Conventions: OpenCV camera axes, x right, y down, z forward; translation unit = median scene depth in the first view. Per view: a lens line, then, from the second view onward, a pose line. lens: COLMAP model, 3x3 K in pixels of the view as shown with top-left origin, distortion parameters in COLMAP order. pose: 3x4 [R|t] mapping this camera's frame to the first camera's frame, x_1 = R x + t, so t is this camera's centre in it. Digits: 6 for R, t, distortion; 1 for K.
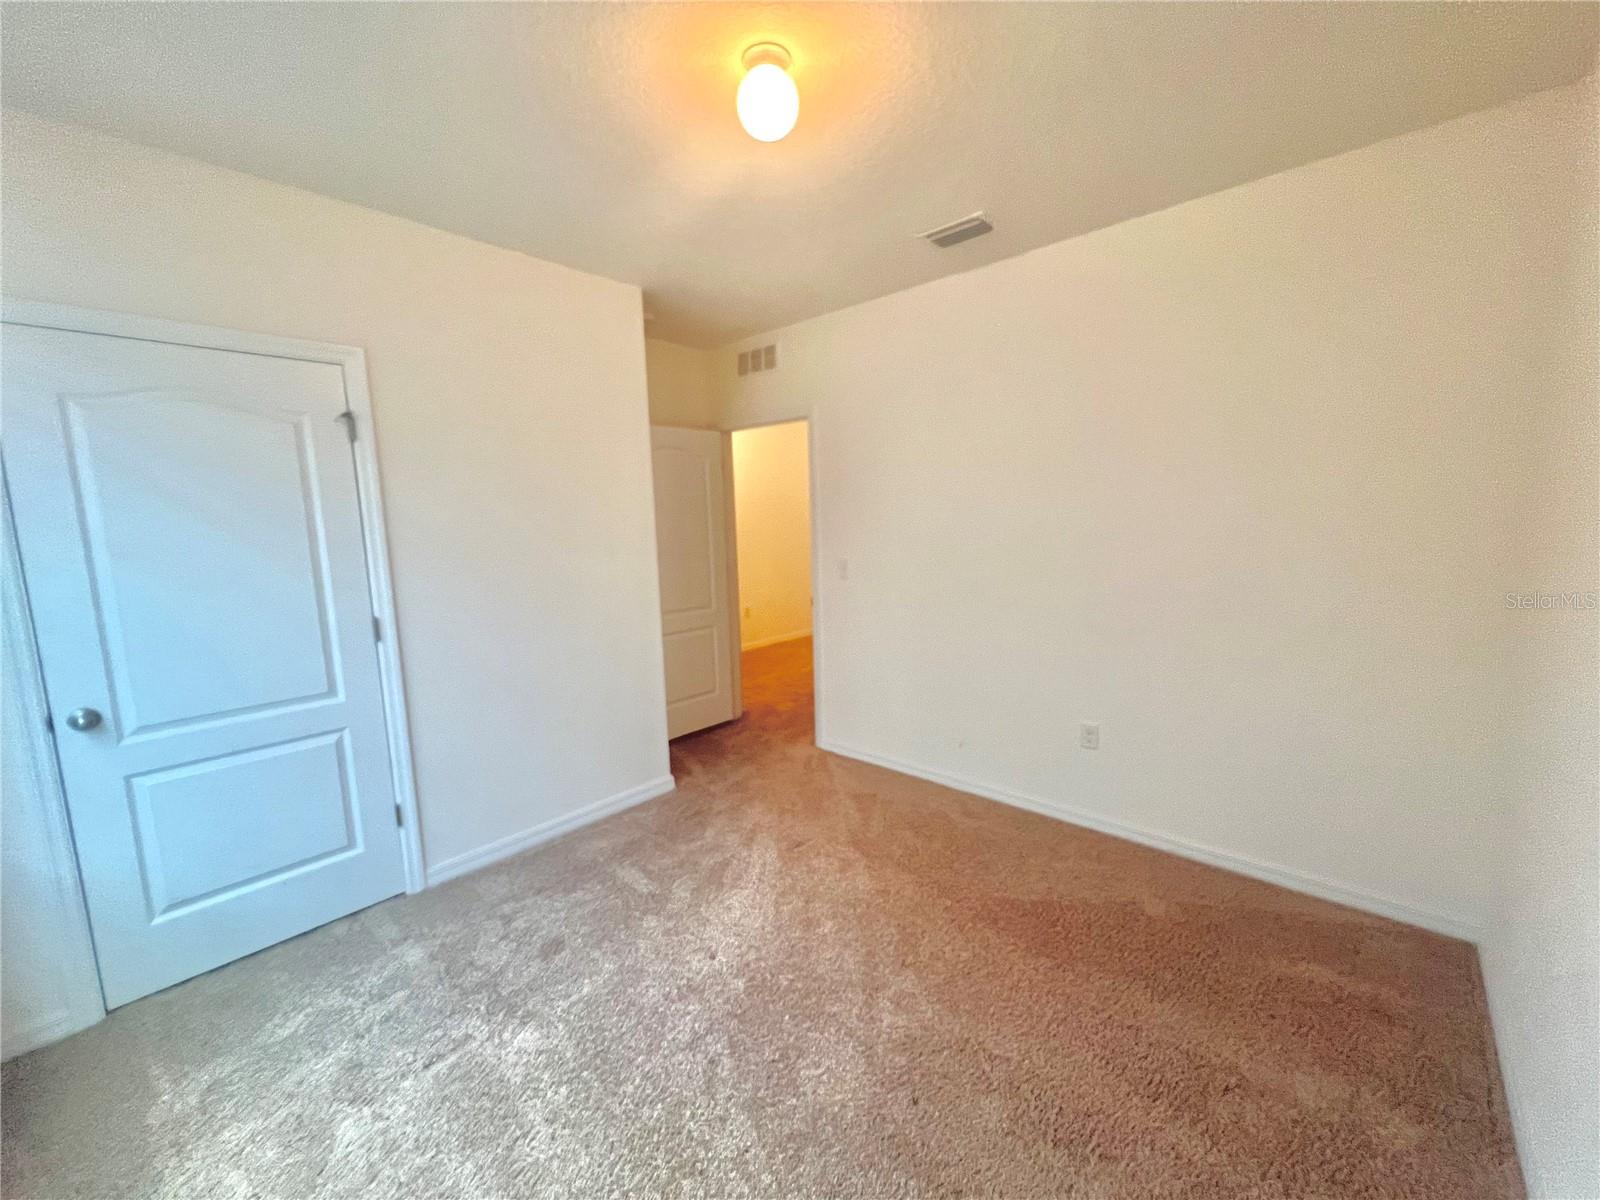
lens RADIAL K [[637.5, 0, 799.7], [0, 637.5, 598.1], [0, 0, 1]] dist [-0.006581, 0.000571]
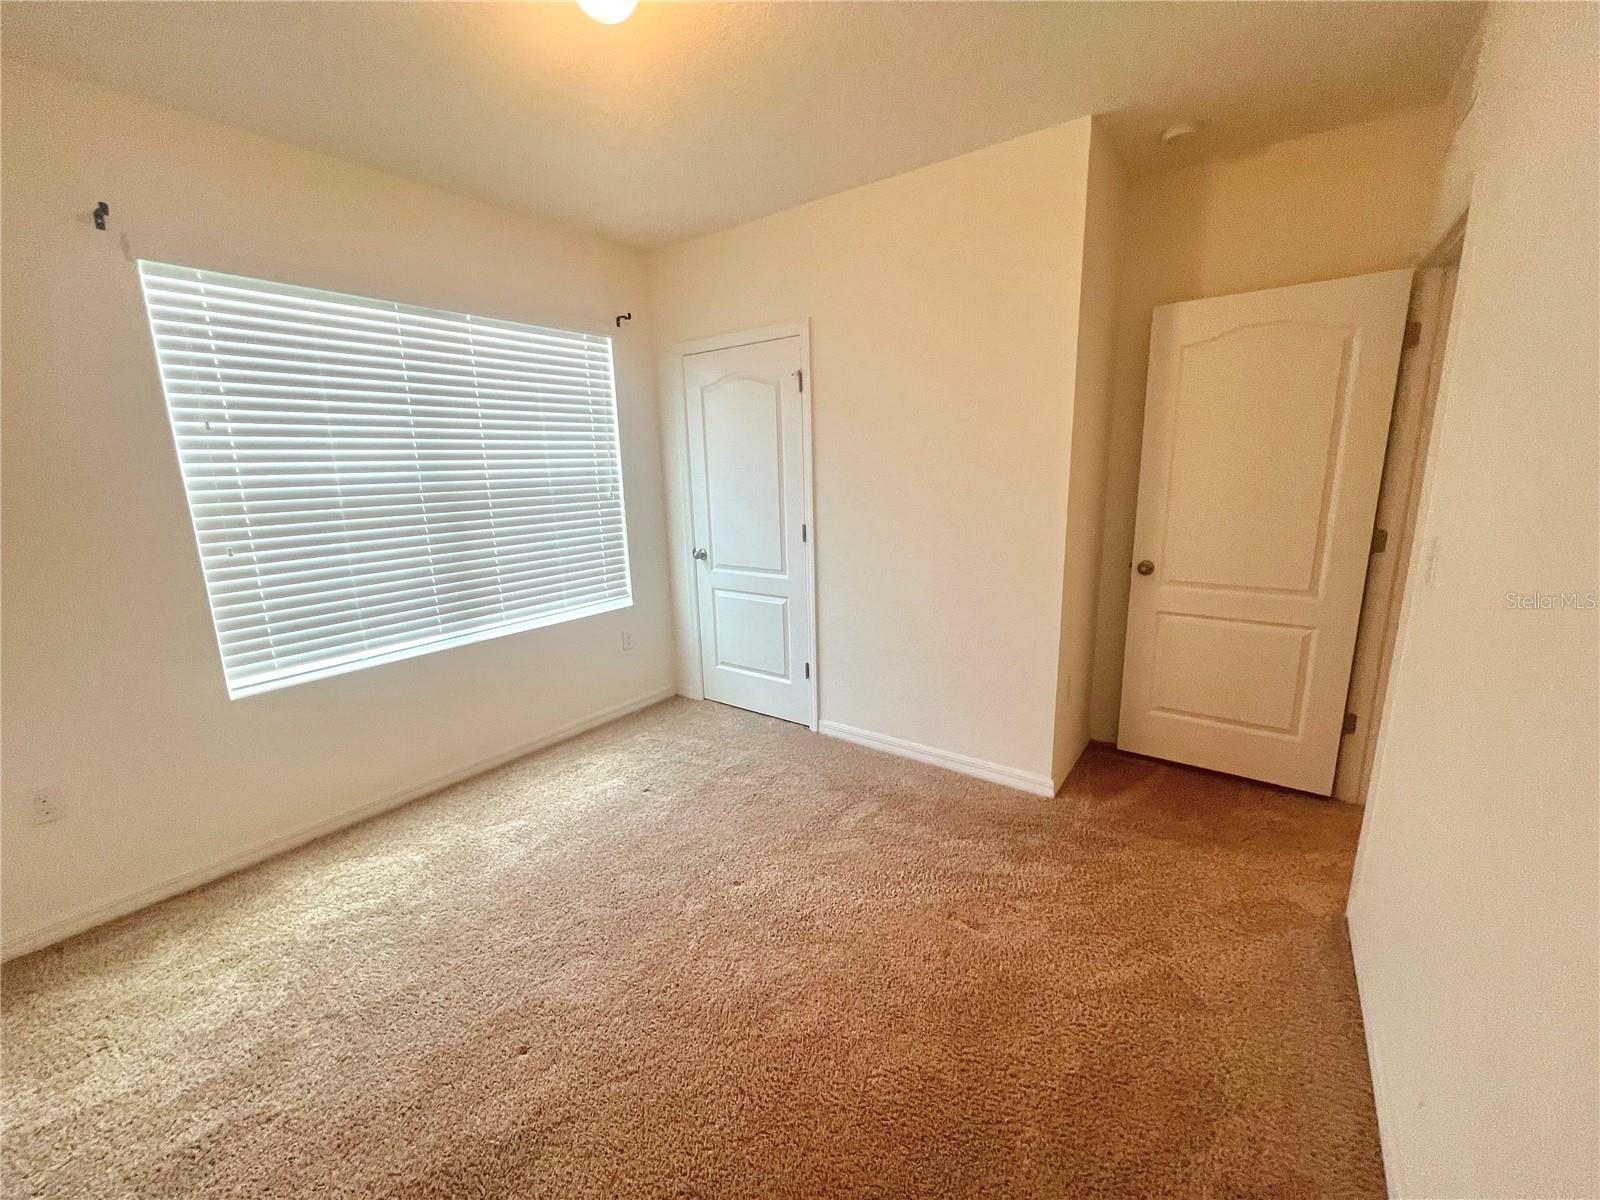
lens RADIAL K [[637.5, 0, 802.3], [0, 637.5, 607.9], [0, 0, 1]] dist [-0.006581, 0.000571]
pose [[0.104815, 0.239770, -0.965155, 0.672088], [-0.112685, 0.967114, 0.228019, -0.103874], [0.988087, 0.084858, 0.128387, 0.806769]]
